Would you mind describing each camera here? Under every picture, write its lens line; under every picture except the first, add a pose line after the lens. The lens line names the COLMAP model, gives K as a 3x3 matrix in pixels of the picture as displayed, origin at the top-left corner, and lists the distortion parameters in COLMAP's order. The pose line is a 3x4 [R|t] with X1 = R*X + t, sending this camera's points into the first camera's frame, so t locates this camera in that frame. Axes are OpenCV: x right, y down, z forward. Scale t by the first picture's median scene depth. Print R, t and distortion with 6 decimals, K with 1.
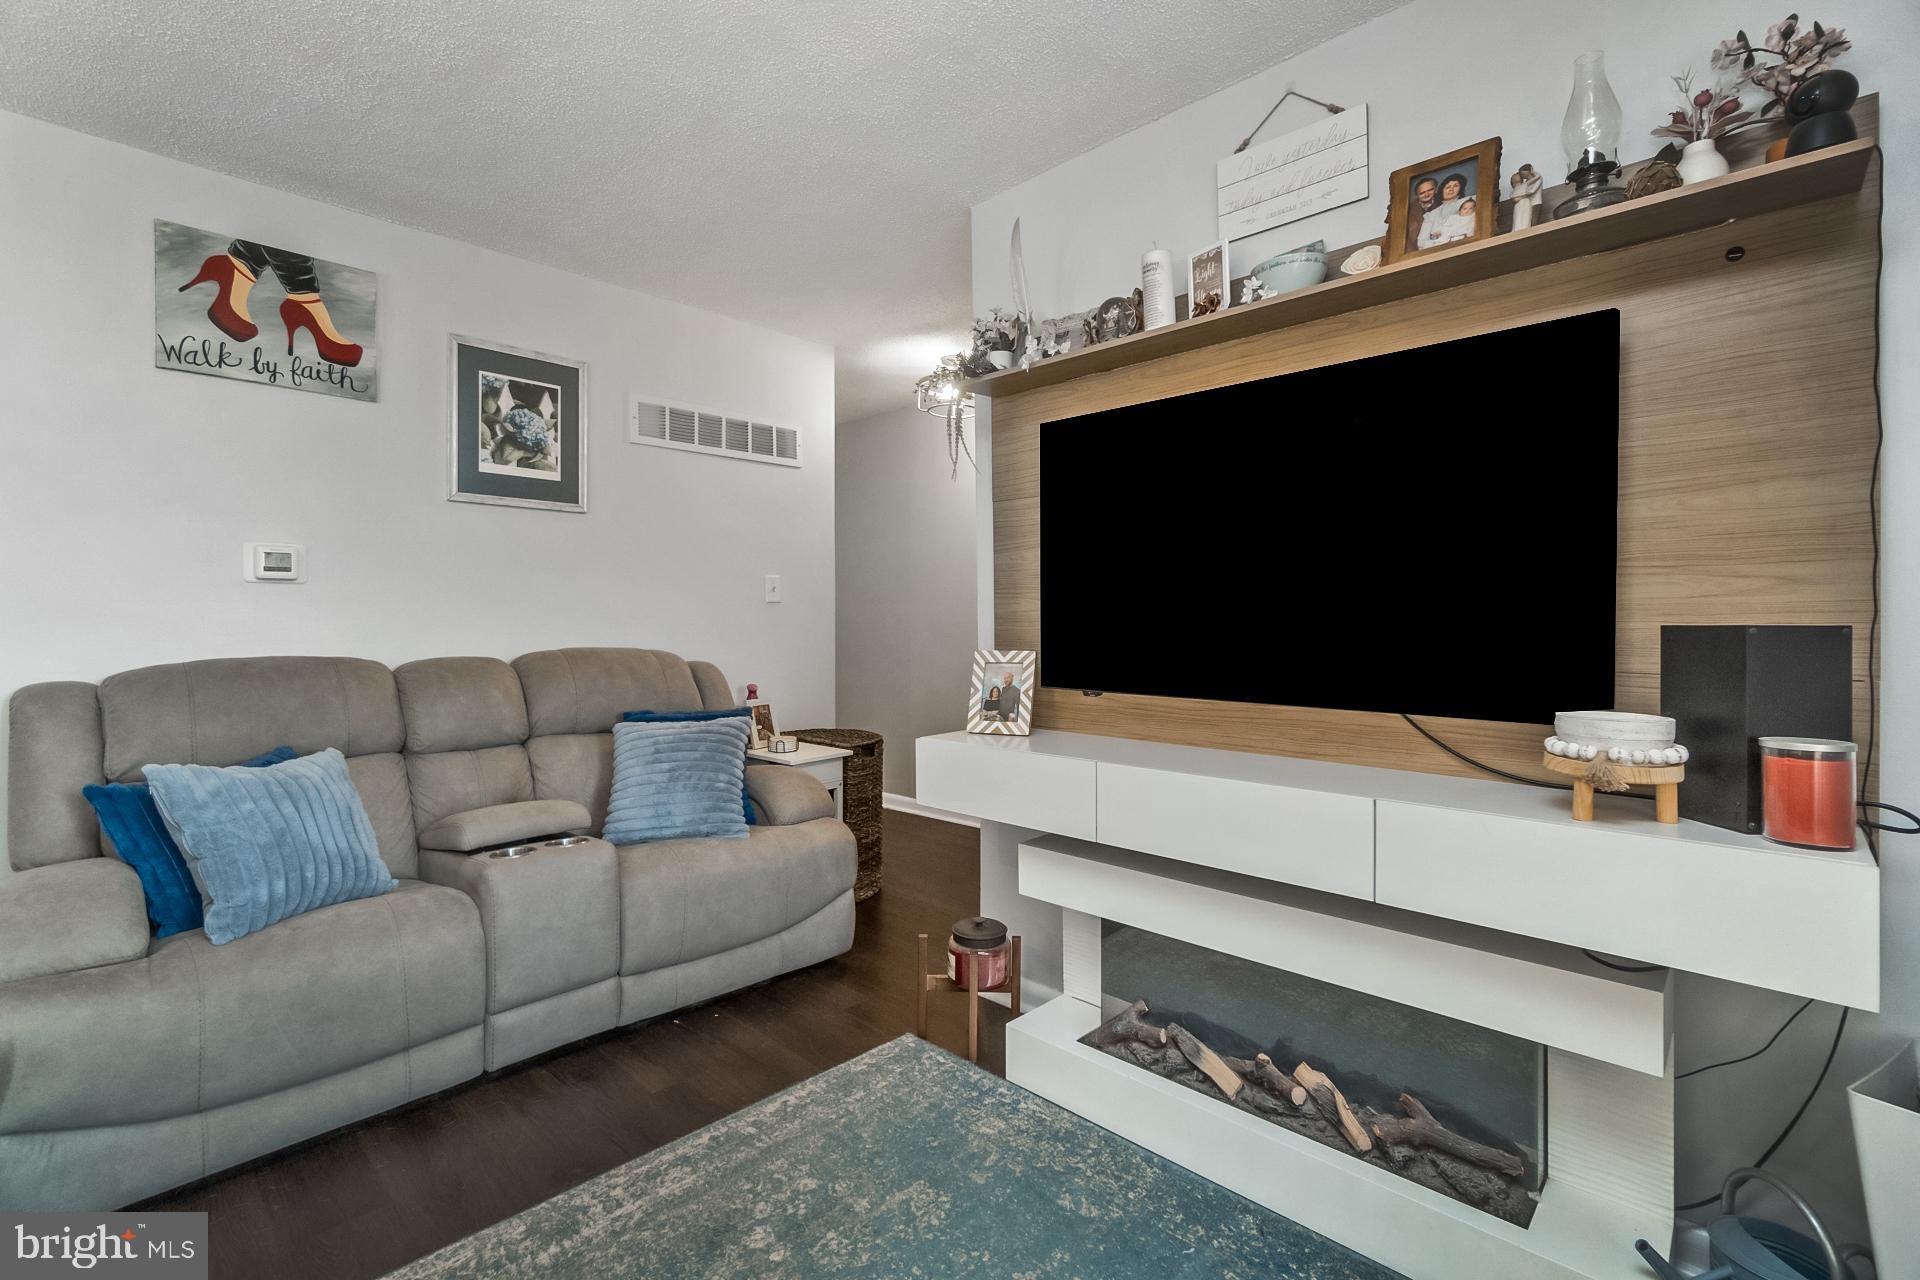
lens RADIAL K [[841.9, 0, 959.3], [0, 841.9, 623.0], [0, 0, 1]] dist [-0.004528, -0.000335]
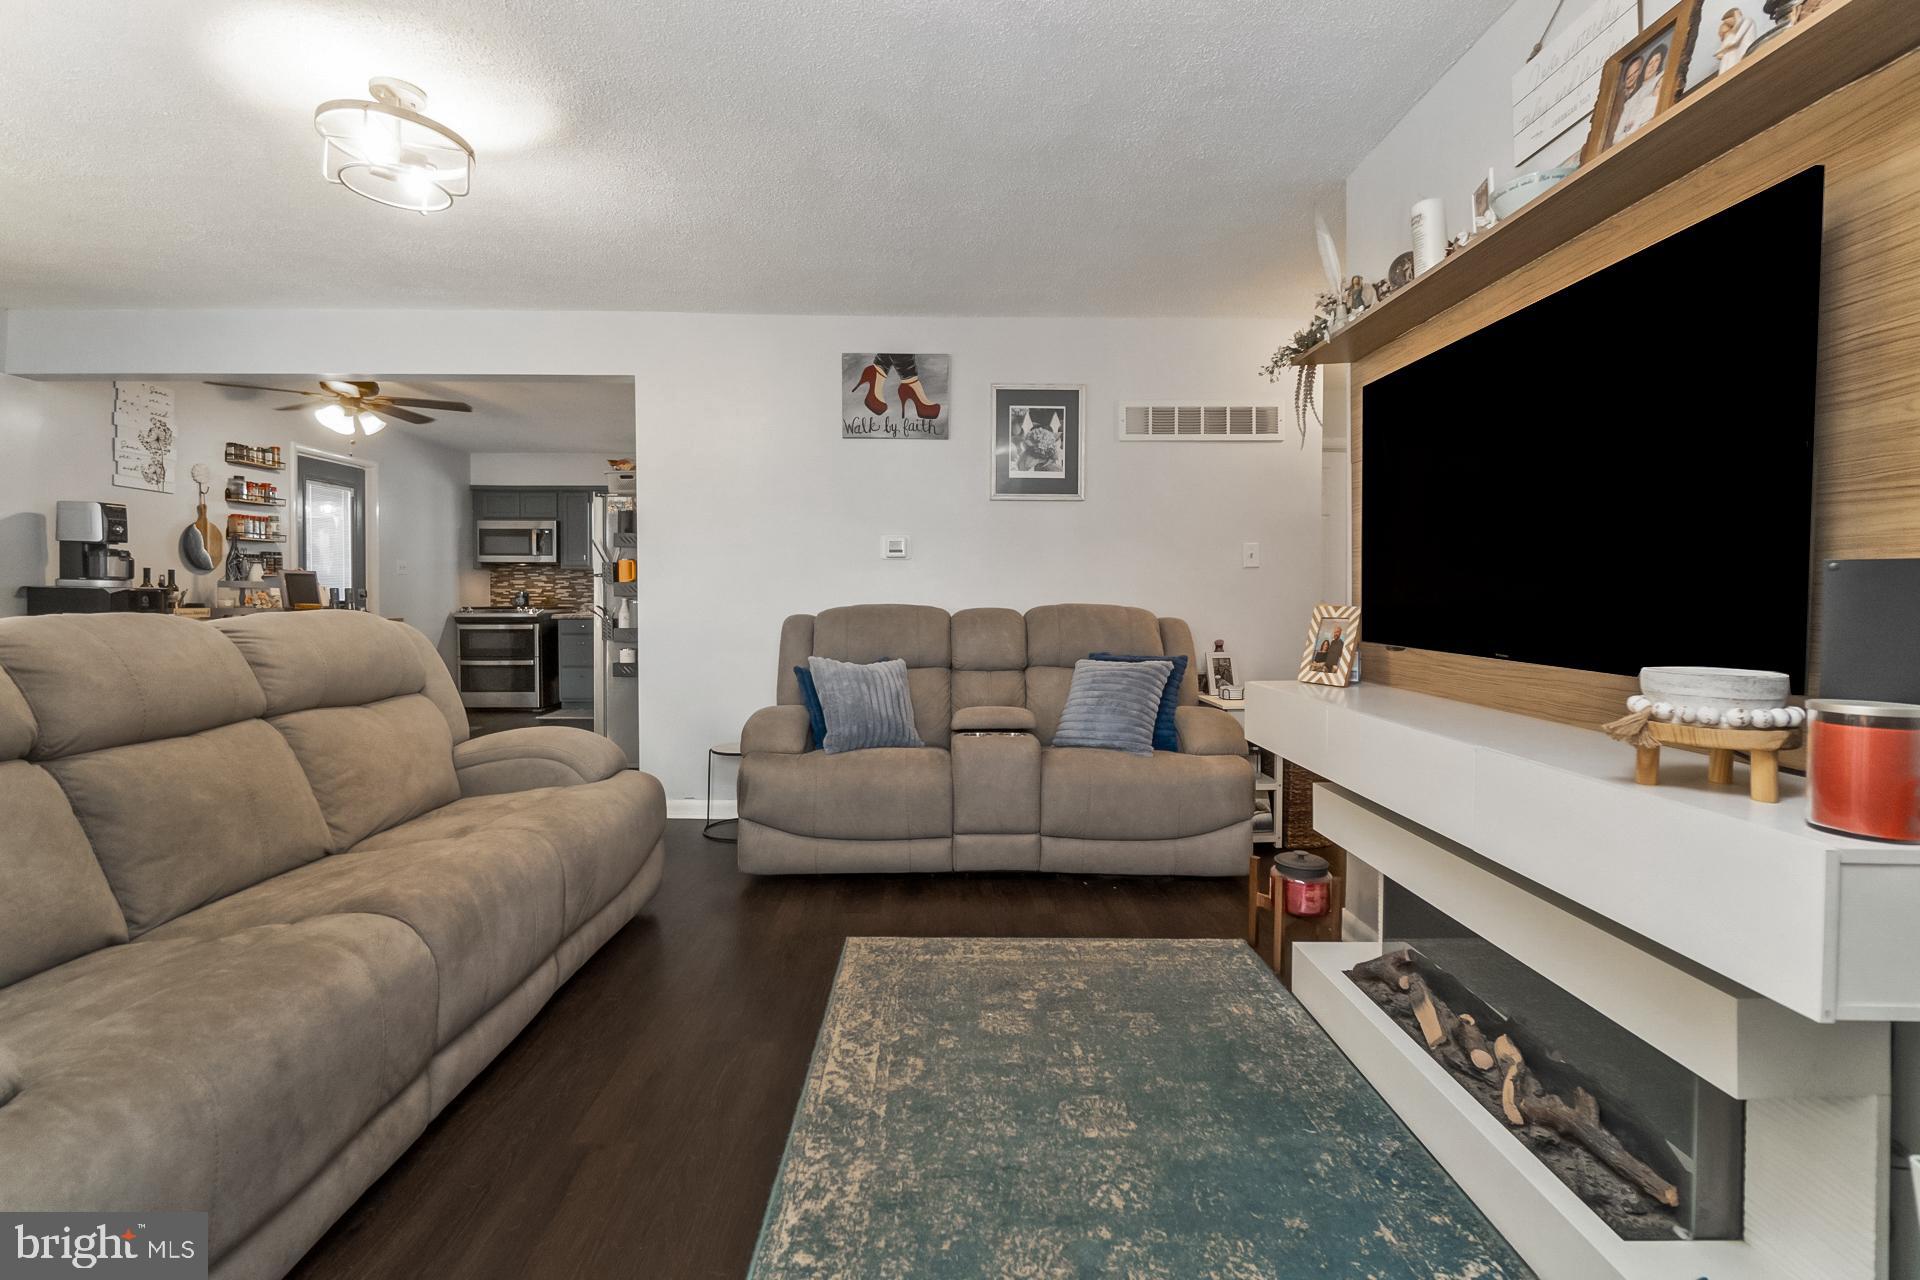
lens RADIAL K [[853.6, 0, 959.6], [0, 853.6, 610.2], [0, 0, 1]] dist [-0.003678, -0.000405]
pose [[0.702233, 0.017440, -0.711734, 0.492742], [-0.006899, 0.999820, 0.017692, 0.022427], [0.711914, -0.007513, 0.702227, -0.085663]]
